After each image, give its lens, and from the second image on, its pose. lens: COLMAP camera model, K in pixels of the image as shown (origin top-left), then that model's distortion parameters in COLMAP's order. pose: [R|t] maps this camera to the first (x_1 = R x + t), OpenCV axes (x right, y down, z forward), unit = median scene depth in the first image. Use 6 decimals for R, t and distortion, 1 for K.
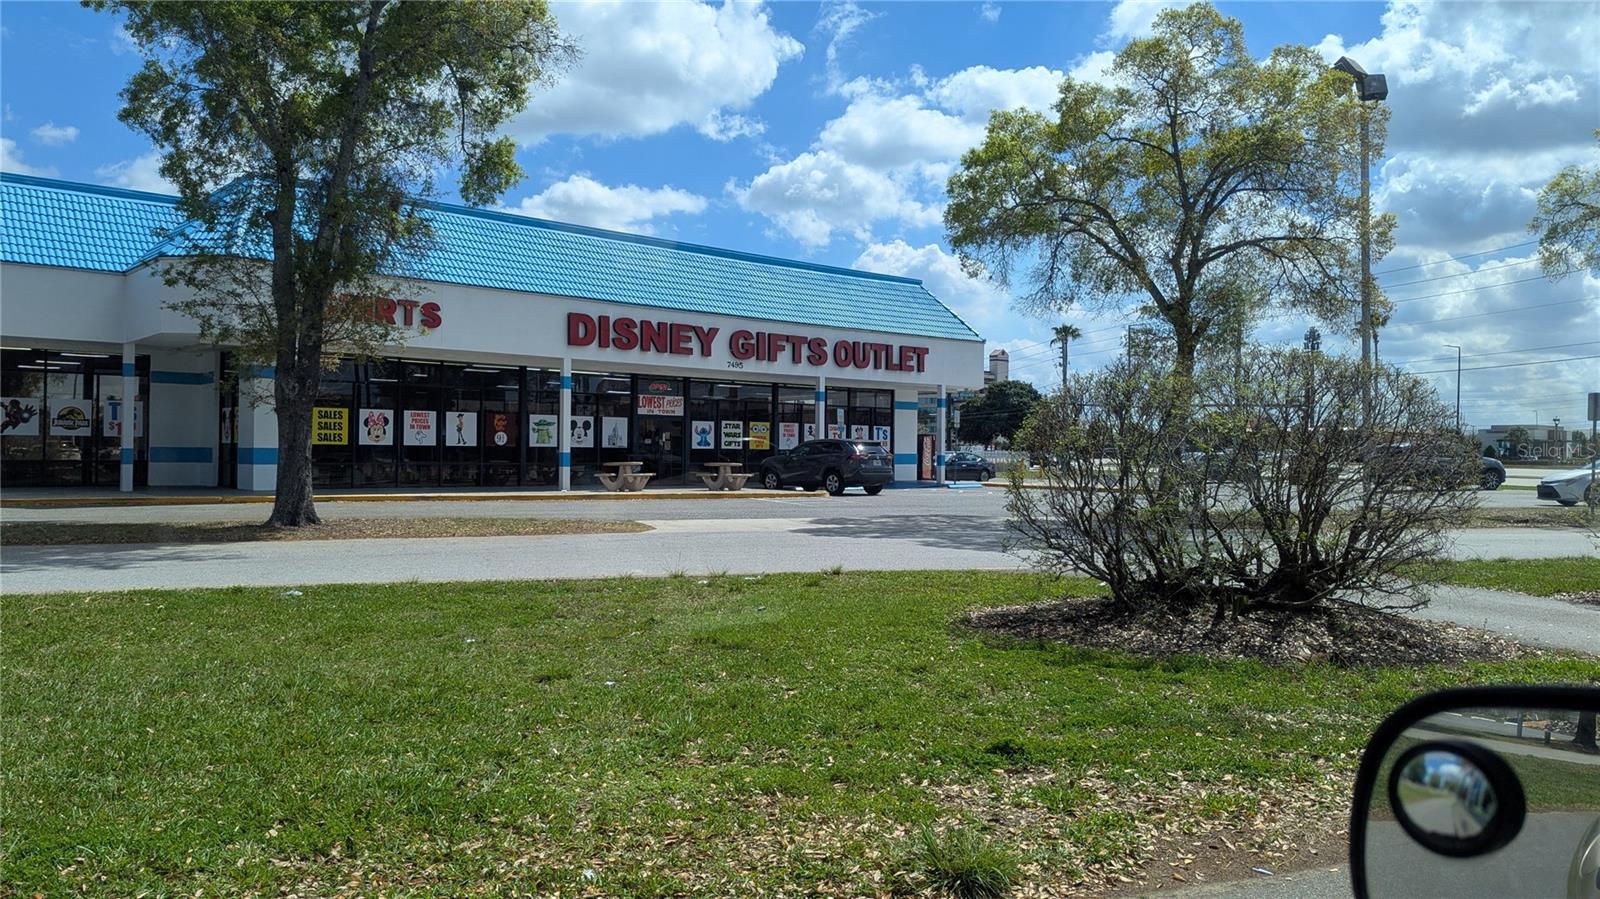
lens RADIAL K [[1120.4, 0, 792.1], [0, 1120.4, 443.9], [0, 0, 1]] dist [0.060105, -0.054372]
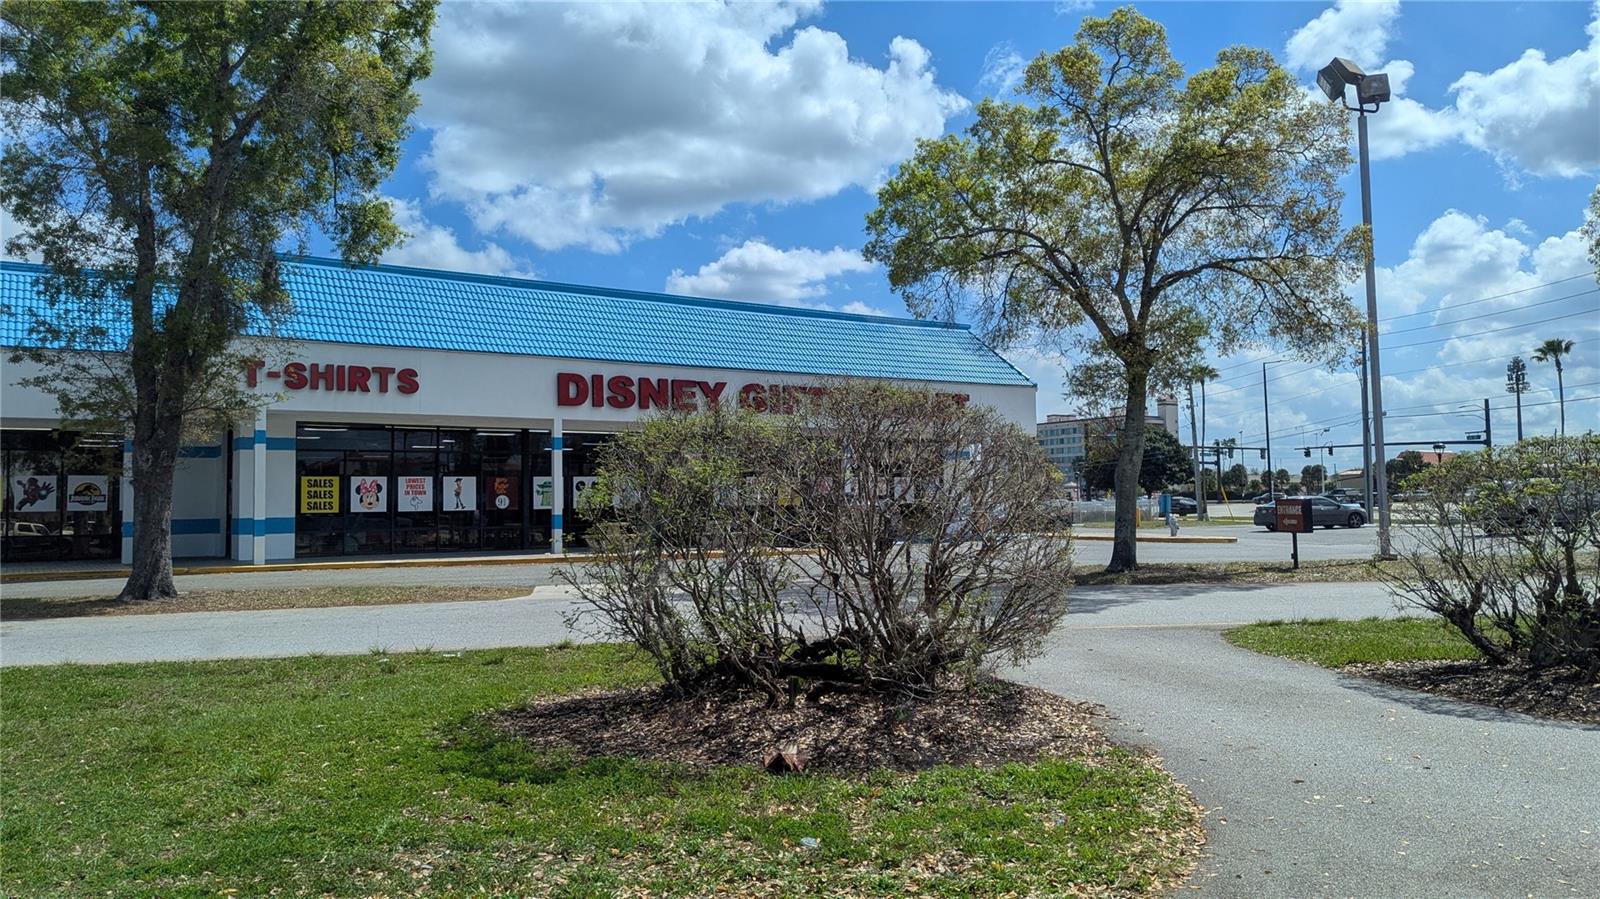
lens RADIAL K [[1120.4, 0, 808.6], [0, 1120.4, 452.5], [0, 0, 1]] dist [0.060105, -0.054372]
pose [[0.991506, -0.031762, -0.126126, 0.146675], [0.026584, 0.998742, -0.042527, 0.001190], [0.127318, 0.038813, 0.991102, 0.051062]]
